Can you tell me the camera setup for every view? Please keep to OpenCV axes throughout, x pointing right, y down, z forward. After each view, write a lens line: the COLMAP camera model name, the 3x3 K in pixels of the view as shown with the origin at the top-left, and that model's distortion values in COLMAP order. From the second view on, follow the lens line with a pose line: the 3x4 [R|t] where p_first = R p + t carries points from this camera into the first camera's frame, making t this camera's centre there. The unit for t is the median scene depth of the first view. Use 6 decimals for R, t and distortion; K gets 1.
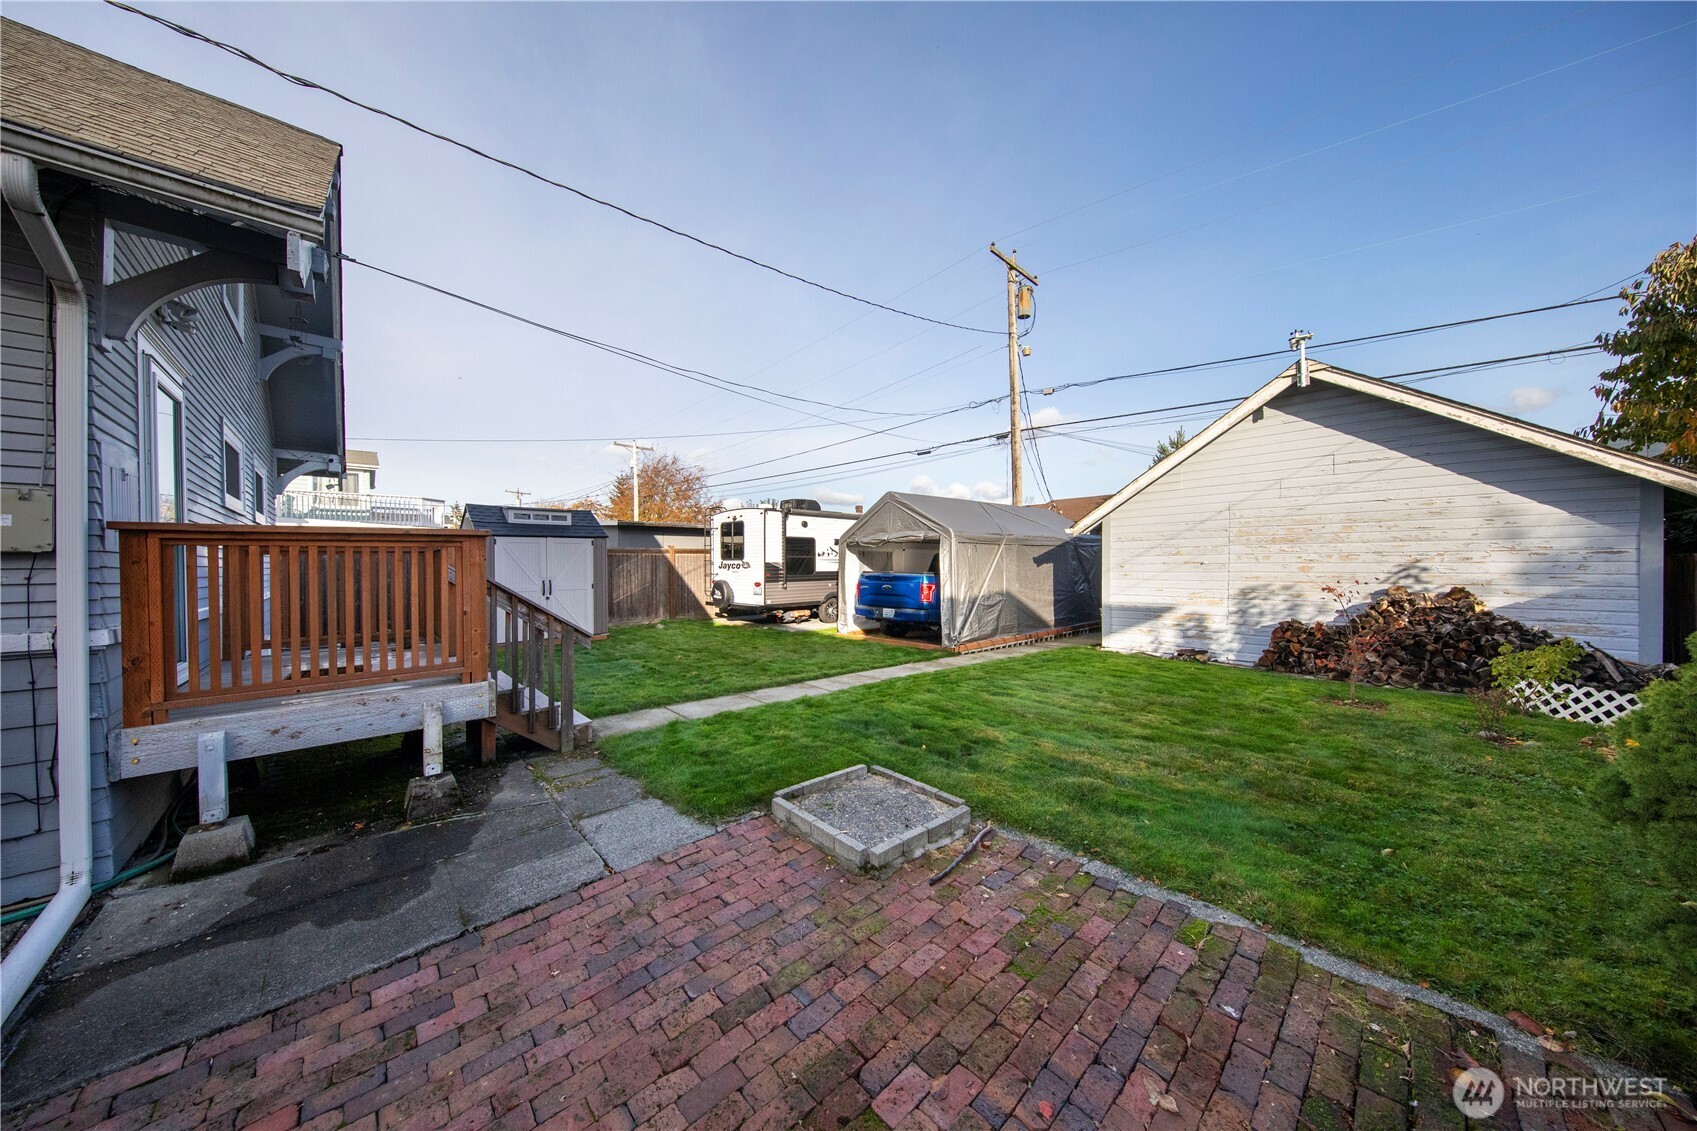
lens RADIAL K [[539.9, 0, 852.8], [0, 539.9, 567.2], [0, 0, 1]] dist [0.000131, -0.000005]
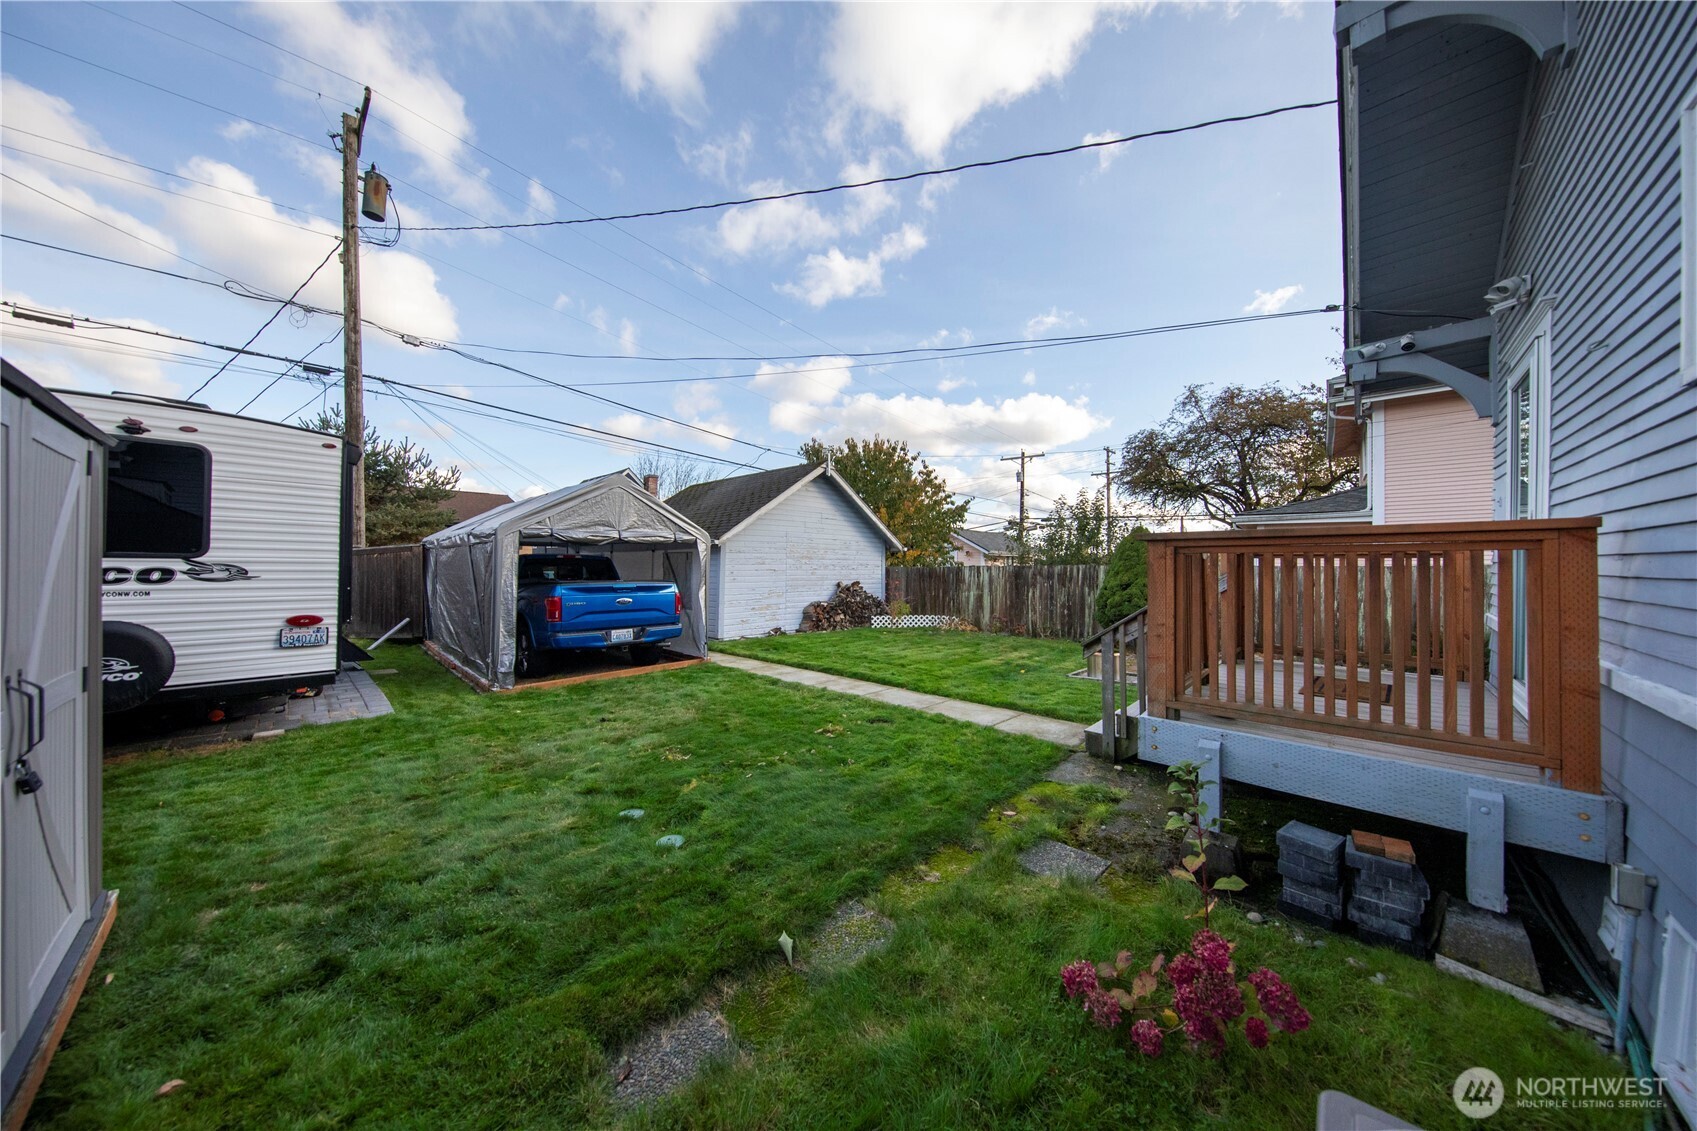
lens RADIAL K [[539.9, 0, 851.7], [0, 539.9, 568.0], [0, 0, 1]] dist [0.000131, -0.000005]
pose [[-0.078406, 0.003968, 0.996914, -0.585703], [0.004147, 0.999985, -0.003654, -0.003881], [-0.996913, 0.003847, -0.078421, 0.613733]]
